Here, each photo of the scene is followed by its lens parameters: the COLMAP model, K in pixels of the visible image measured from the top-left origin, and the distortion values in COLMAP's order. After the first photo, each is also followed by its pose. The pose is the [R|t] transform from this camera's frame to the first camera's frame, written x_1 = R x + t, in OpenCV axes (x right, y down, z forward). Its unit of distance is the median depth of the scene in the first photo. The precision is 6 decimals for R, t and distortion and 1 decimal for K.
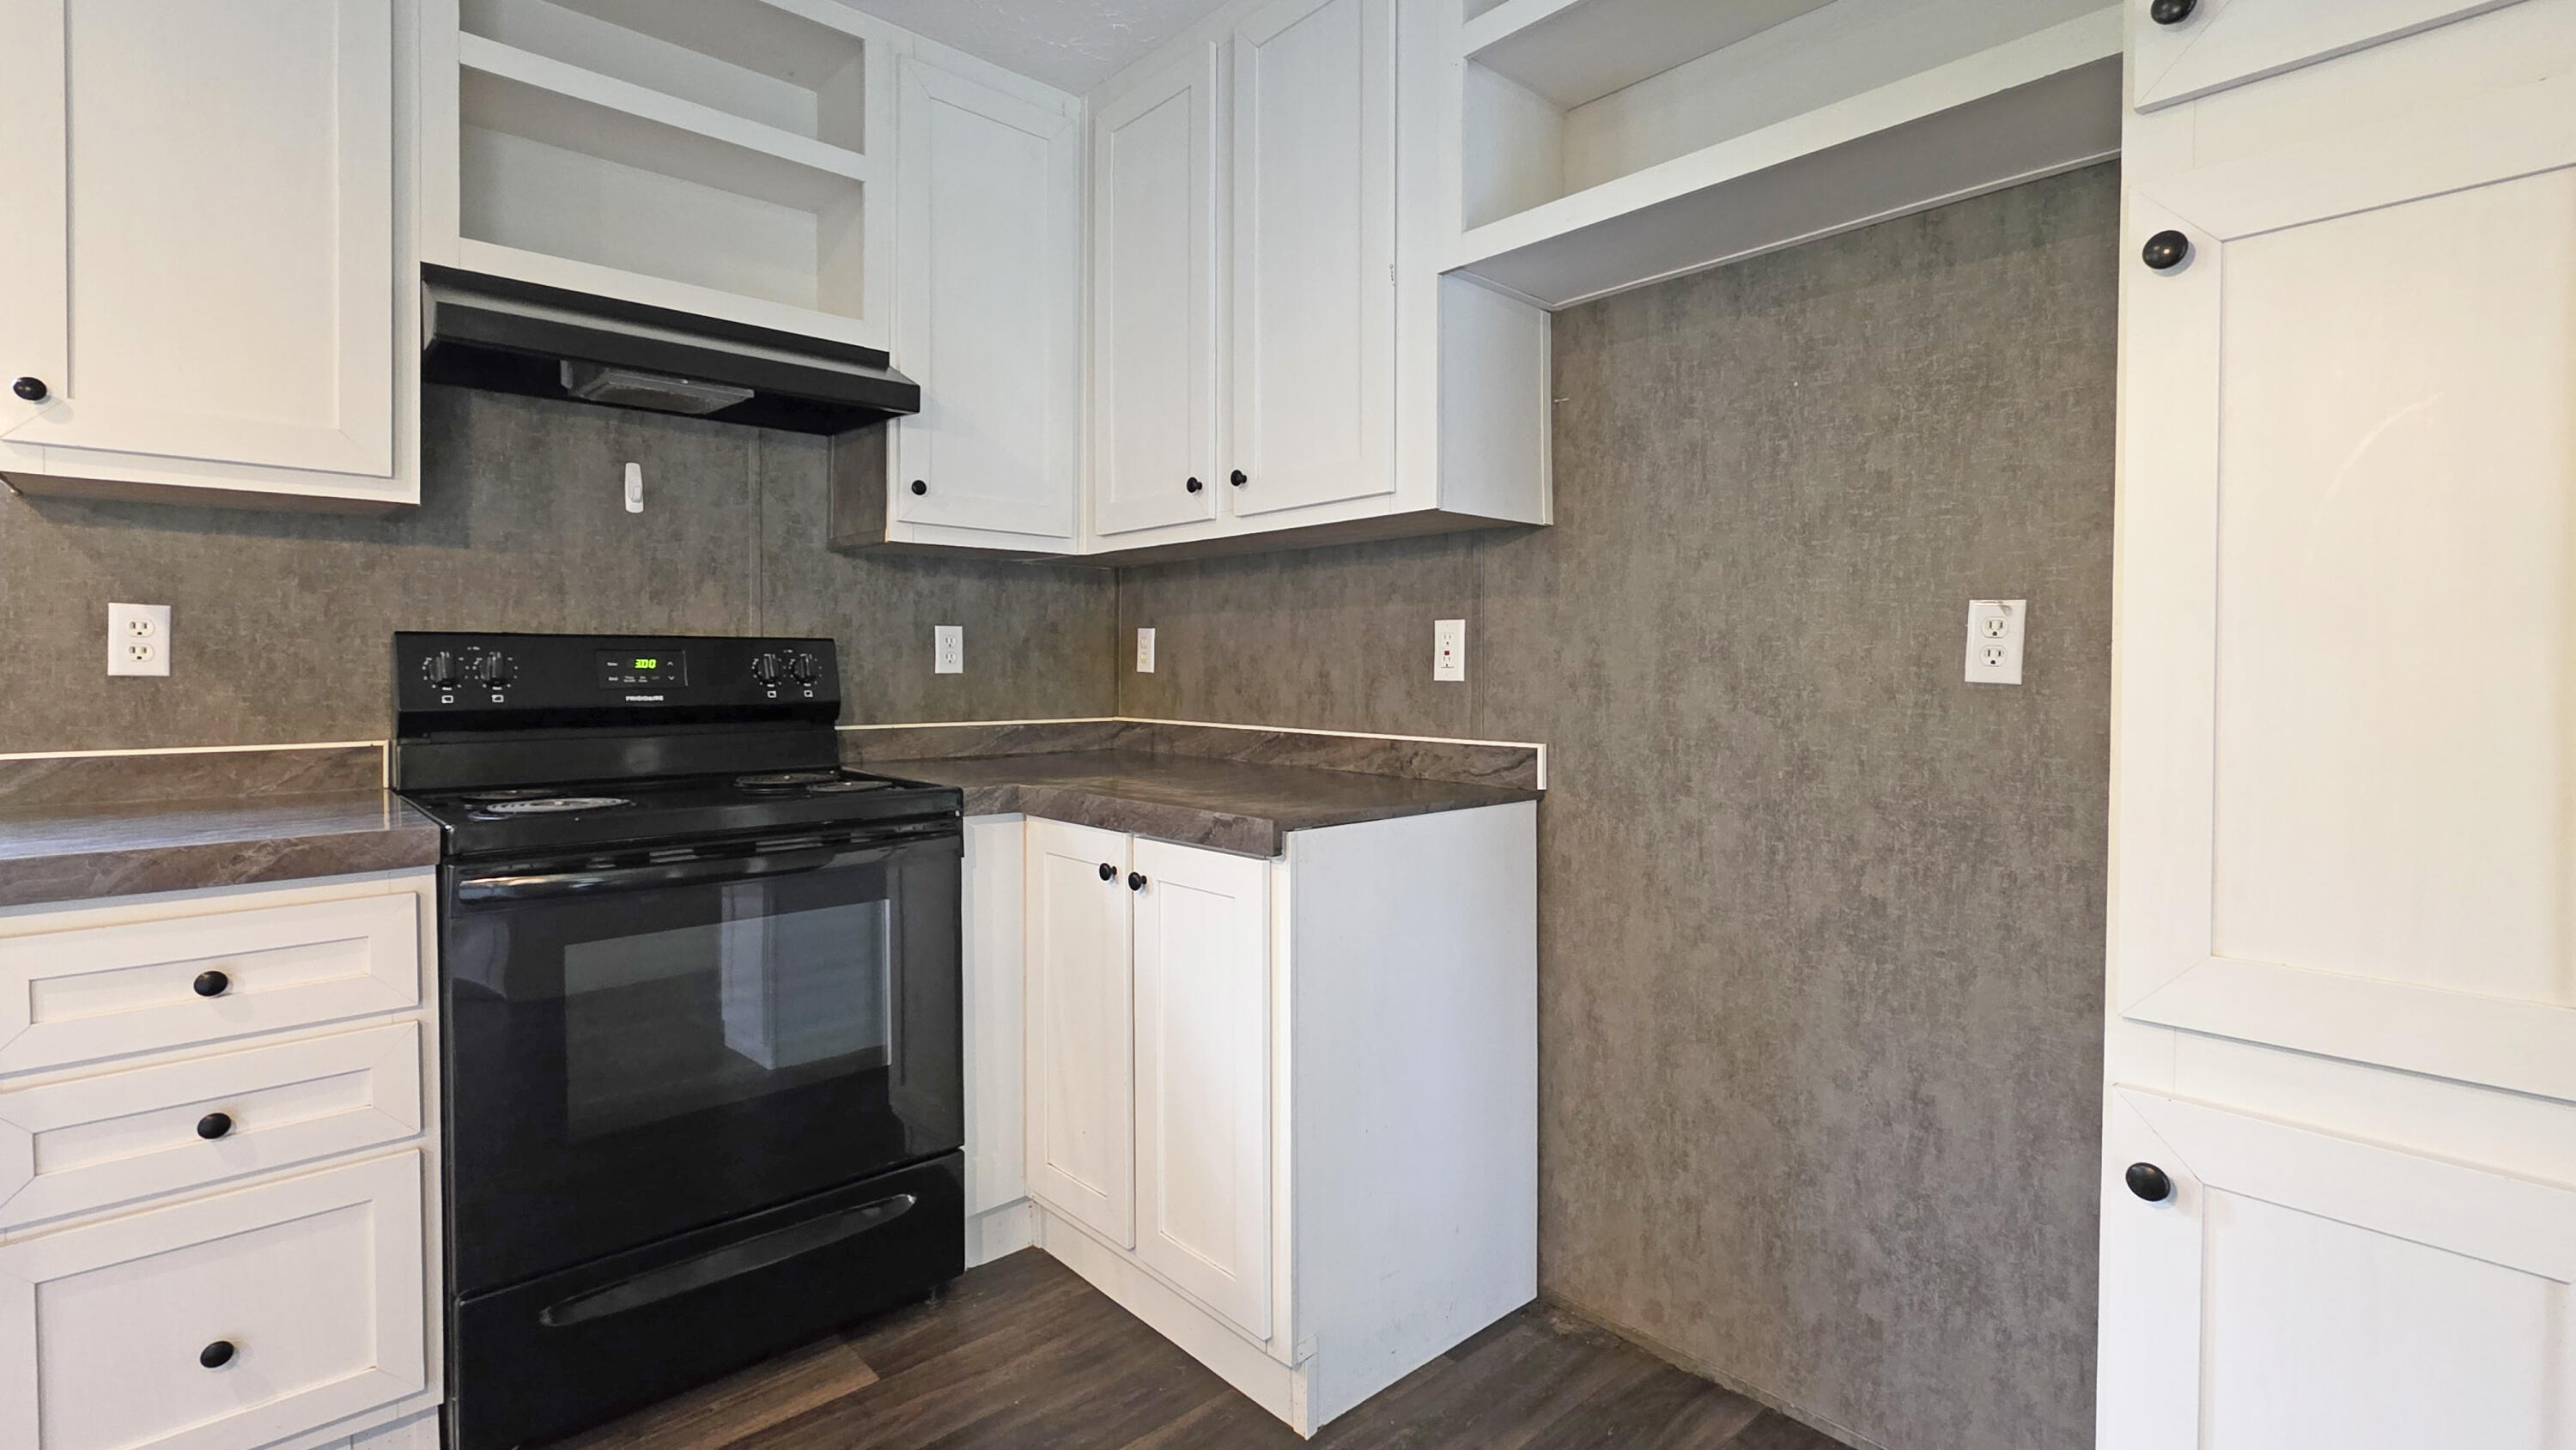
lens RADIAL K [[1166.8, 0, 1304.3], [0, 1166.8, 689.6], [0, 0, 1]] dist [0.003912, -0.000505]
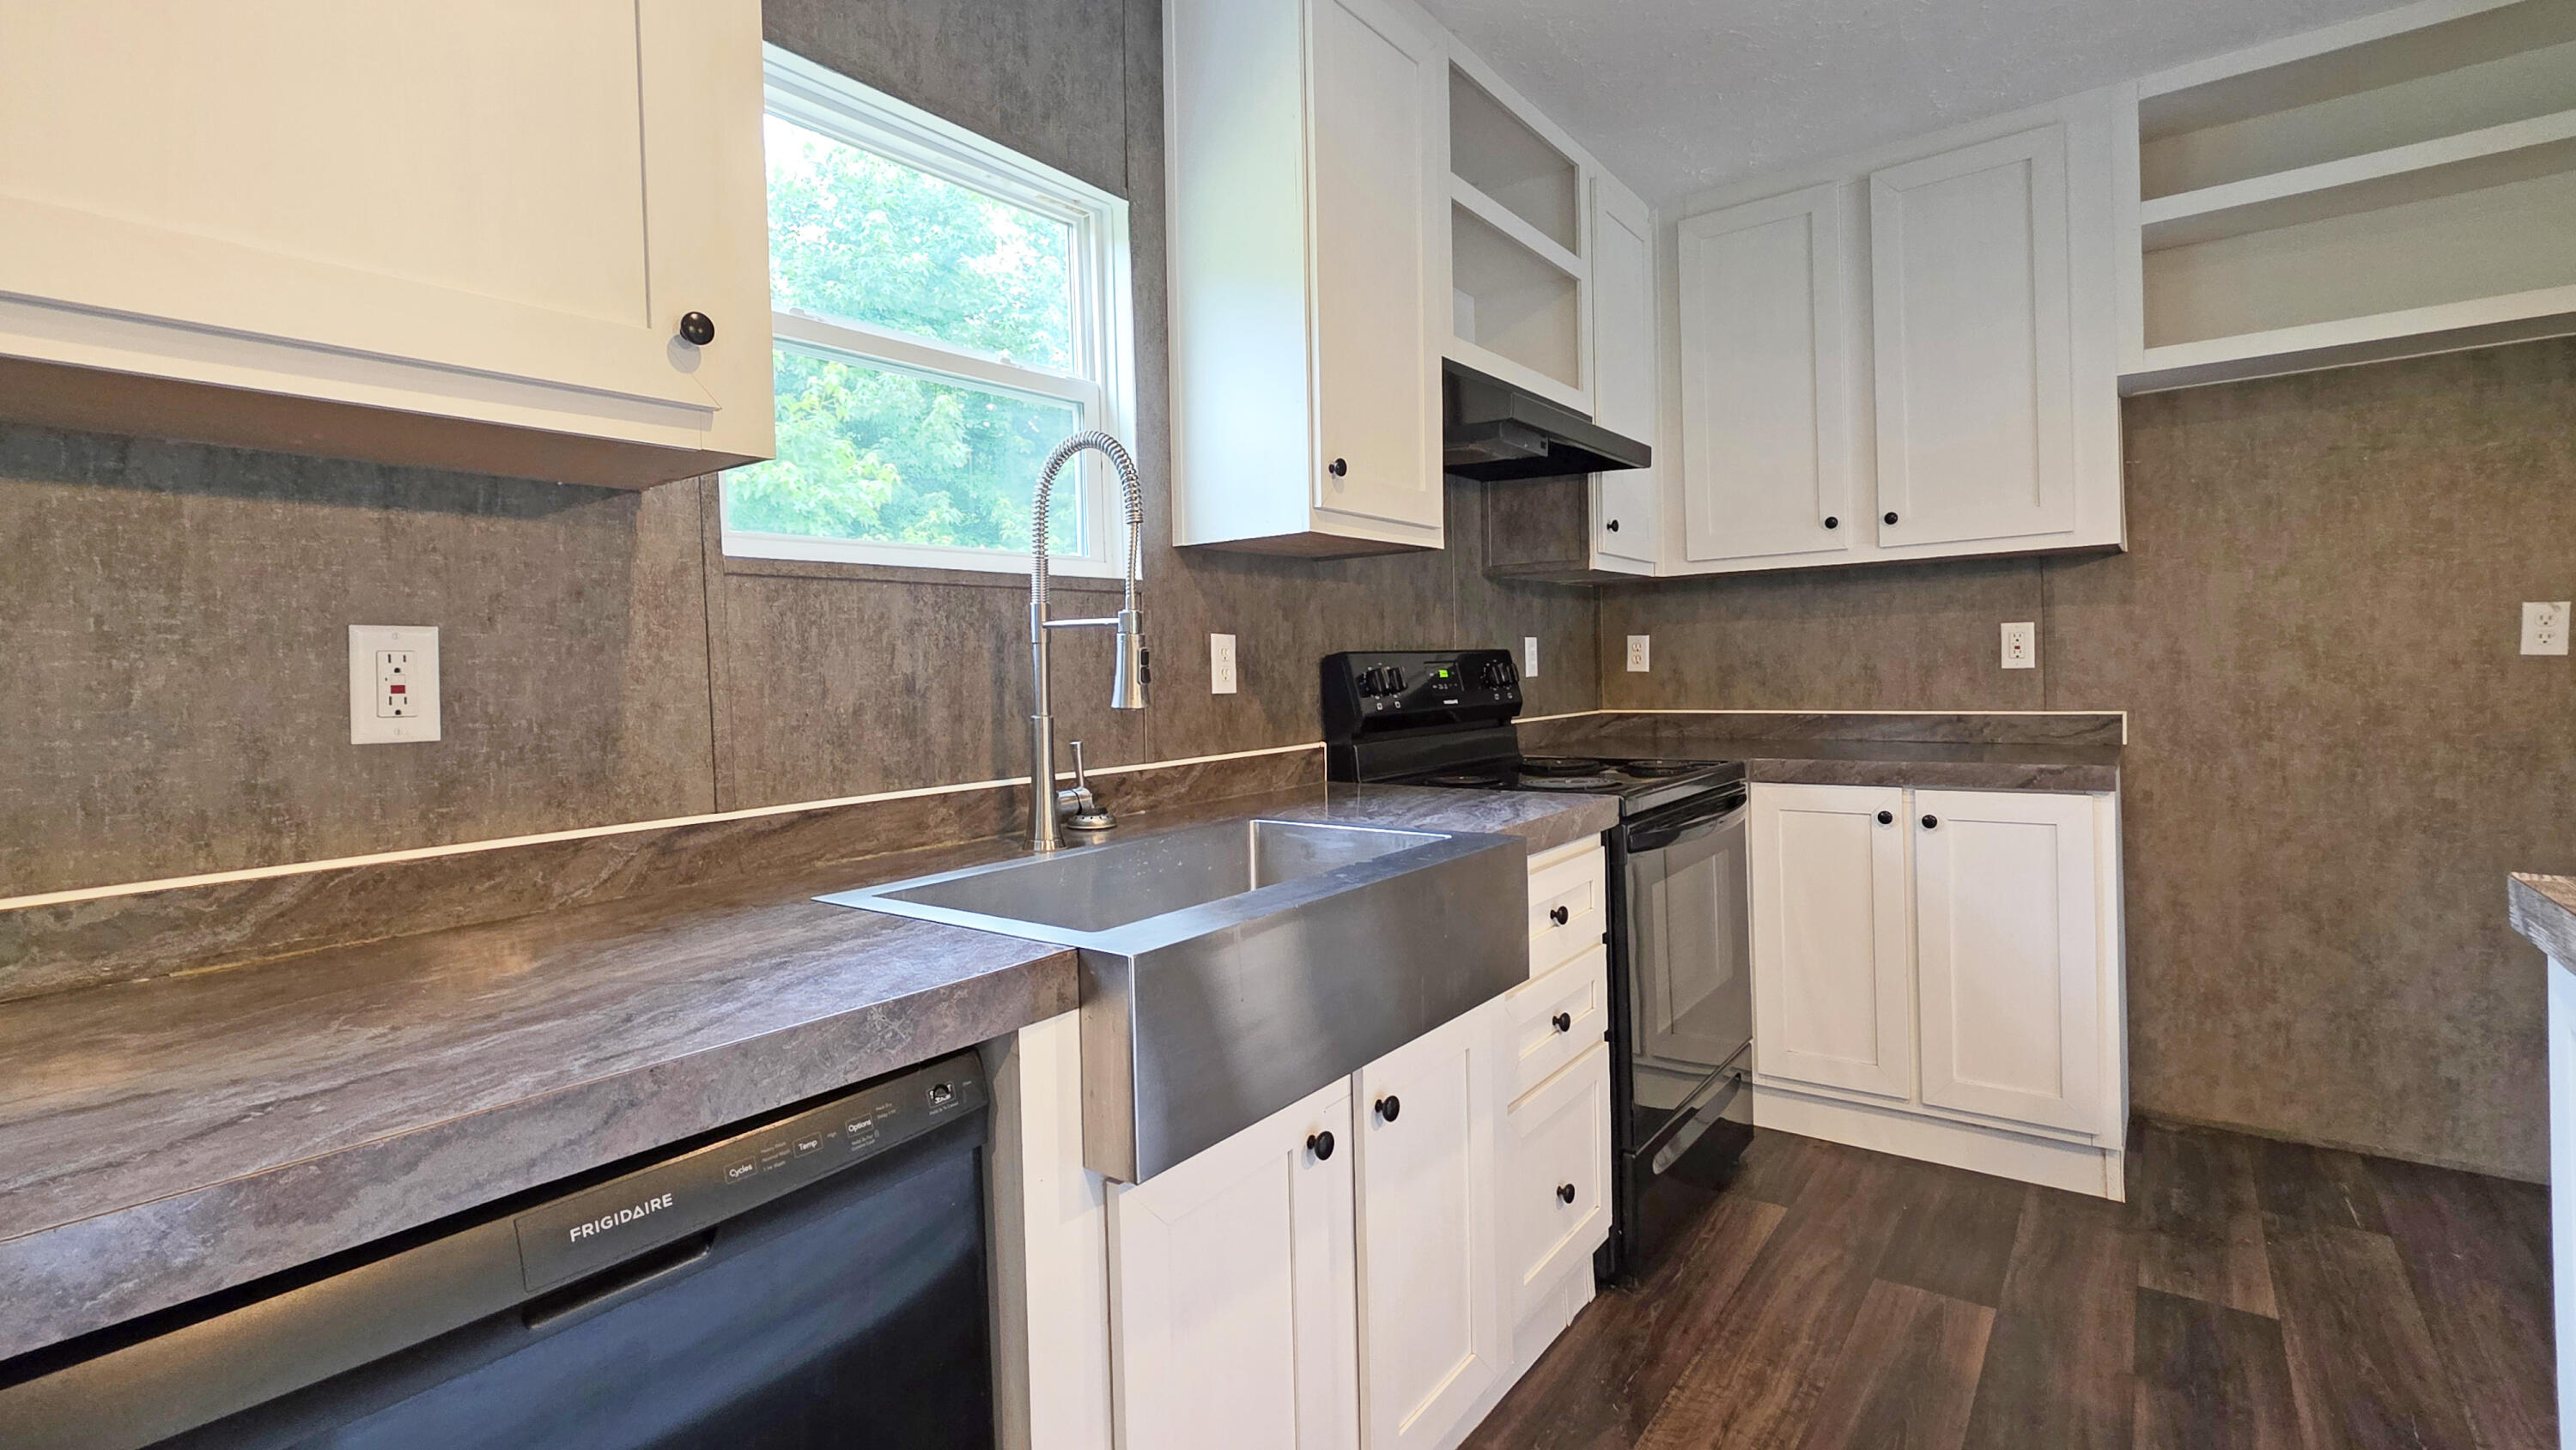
lens RADIAL K [[1166.8, 0, 1303.5], [0, 1166.8, 688.3], [0, 0, 1]] dist [0.003912, -0.000505]
pose [[0.982076, -0.033049, 0.185567, -1.094487], [0.033828, 0.999427, -0.001028, -0.012663], [-0.185427, 0.007287, 0.982631, -0.192606]]
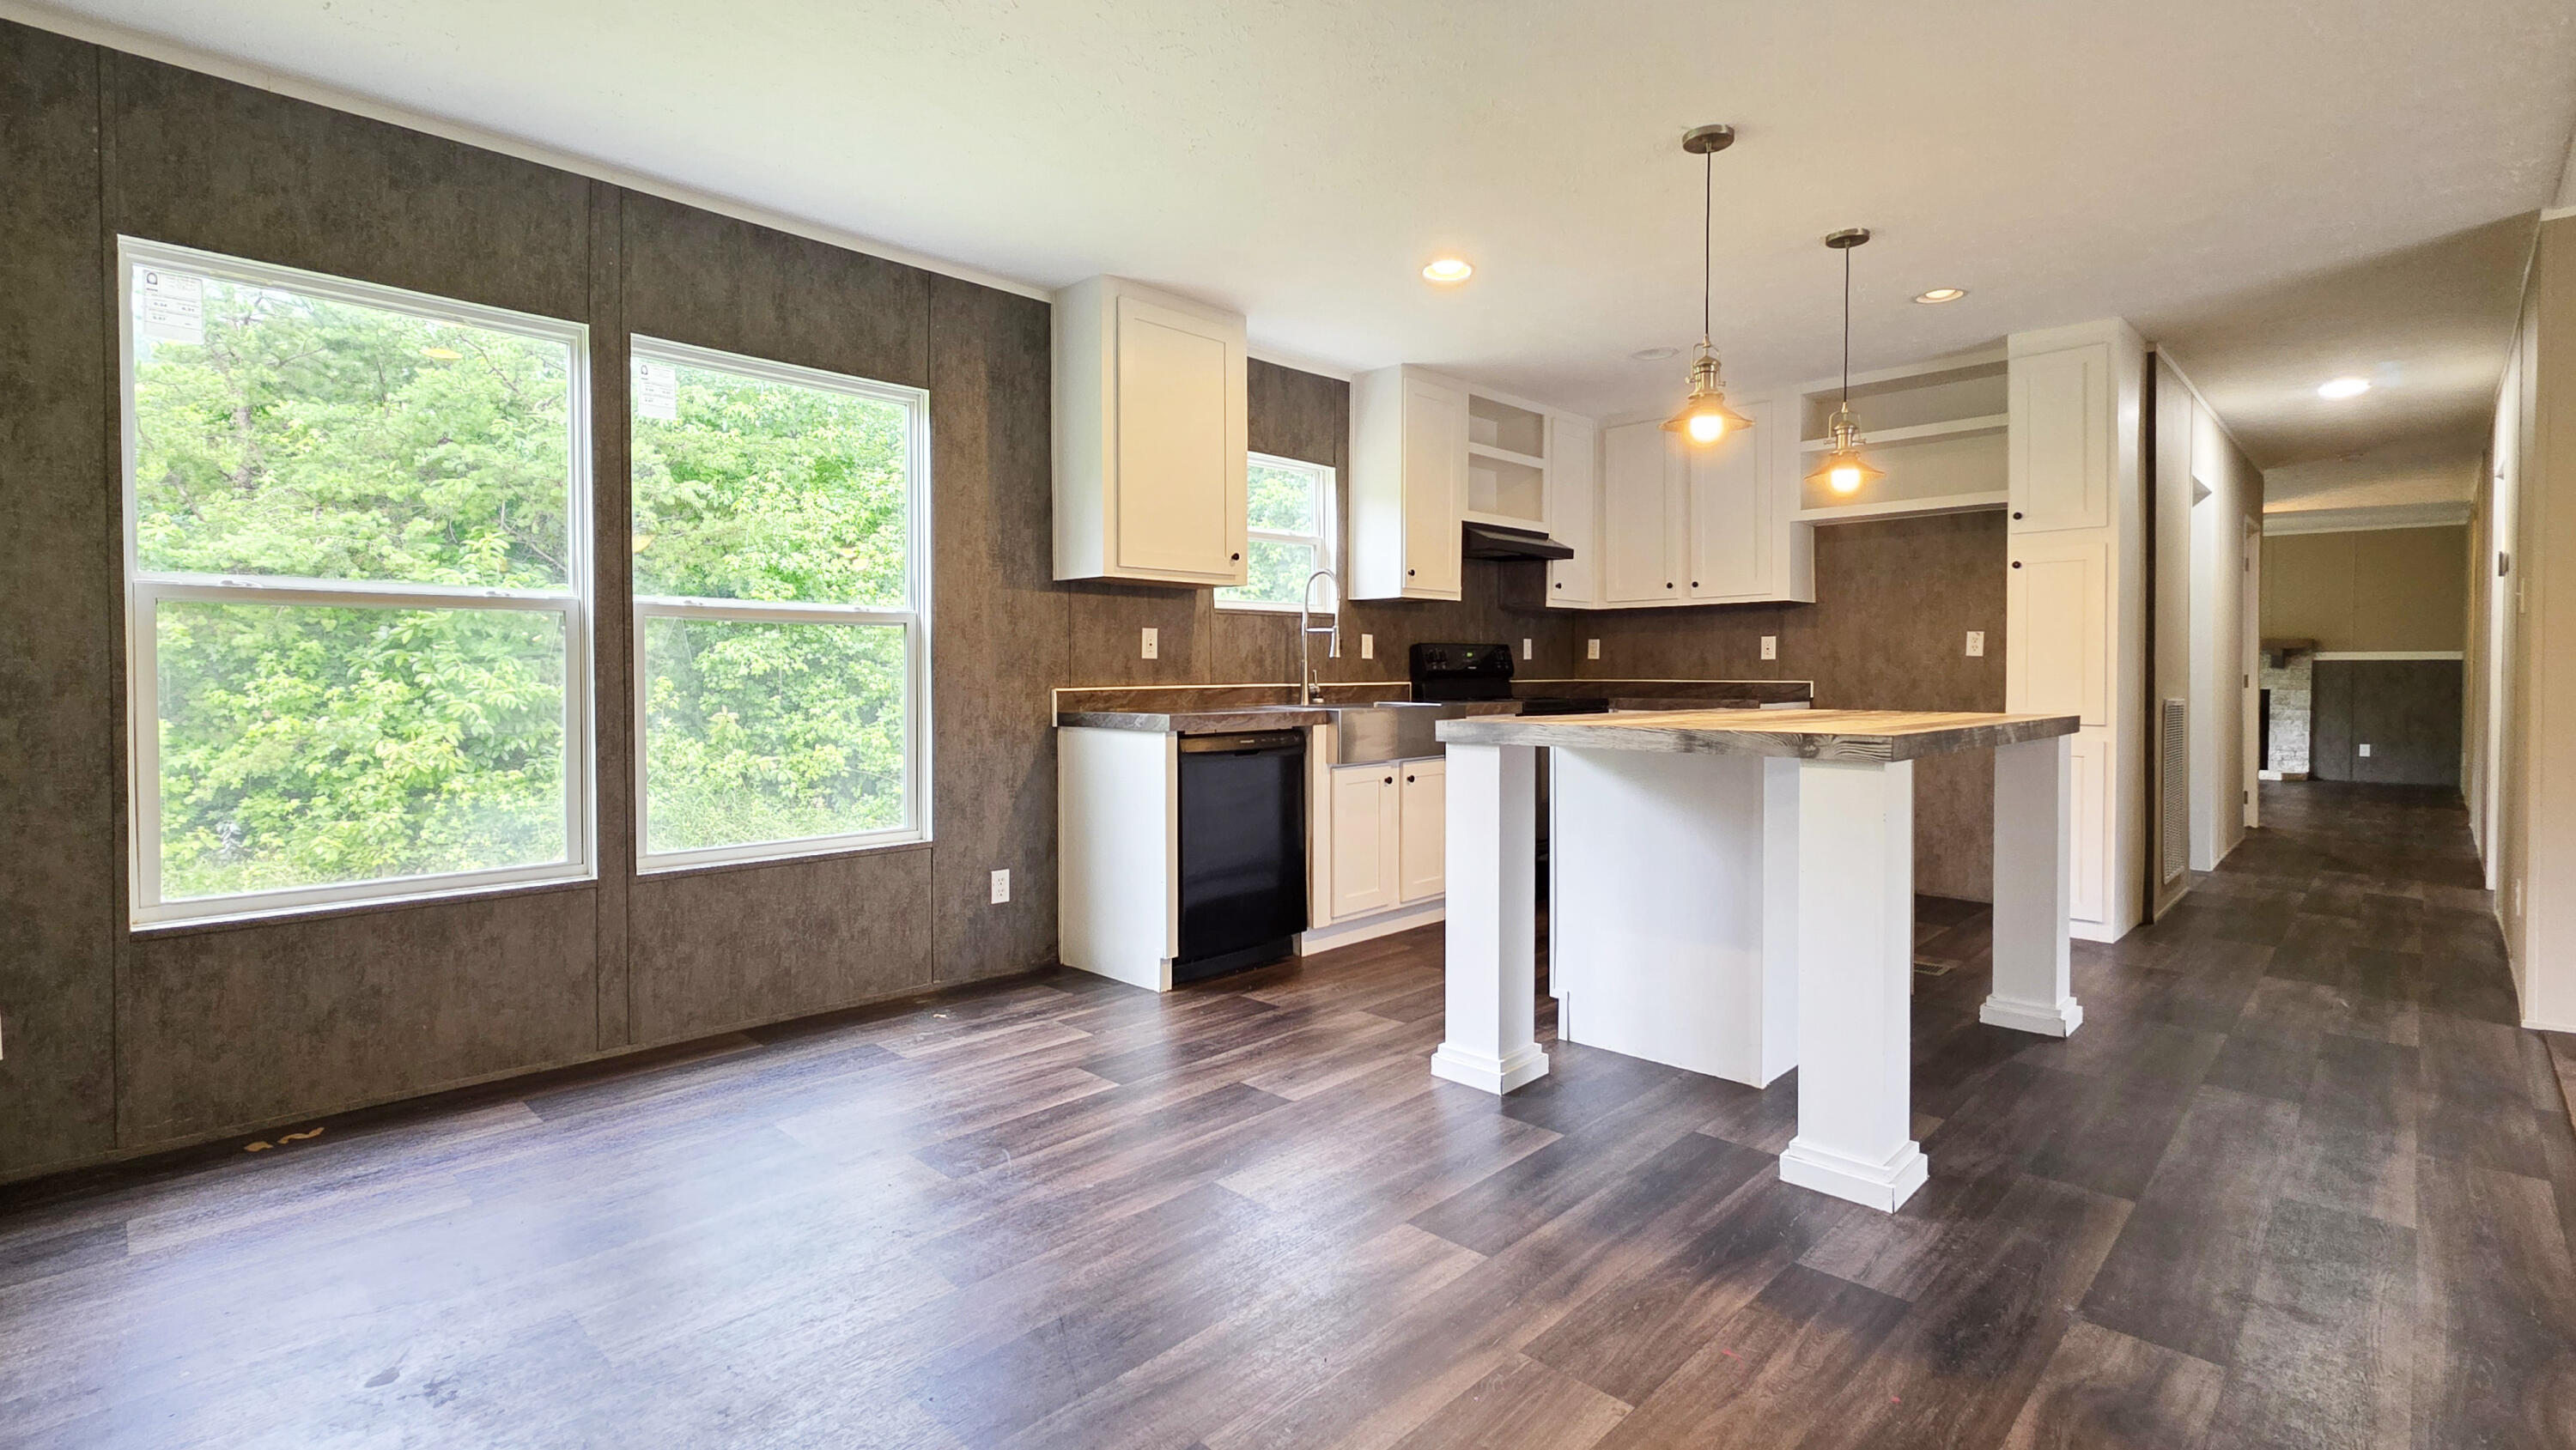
lens RADIAL K [[1166.8, 0, 1300.6], [0, 1166.8, 689.8], [0, 0, 1]] dist [0.003912, -0.000505]
pose [[0.998724, -0.007321, 0.049971, -1.263774], [0.007485, 0.999967, -0.003092, 0.072805], [-0.049947, 0.003462, 0.998746, -1.886264]]
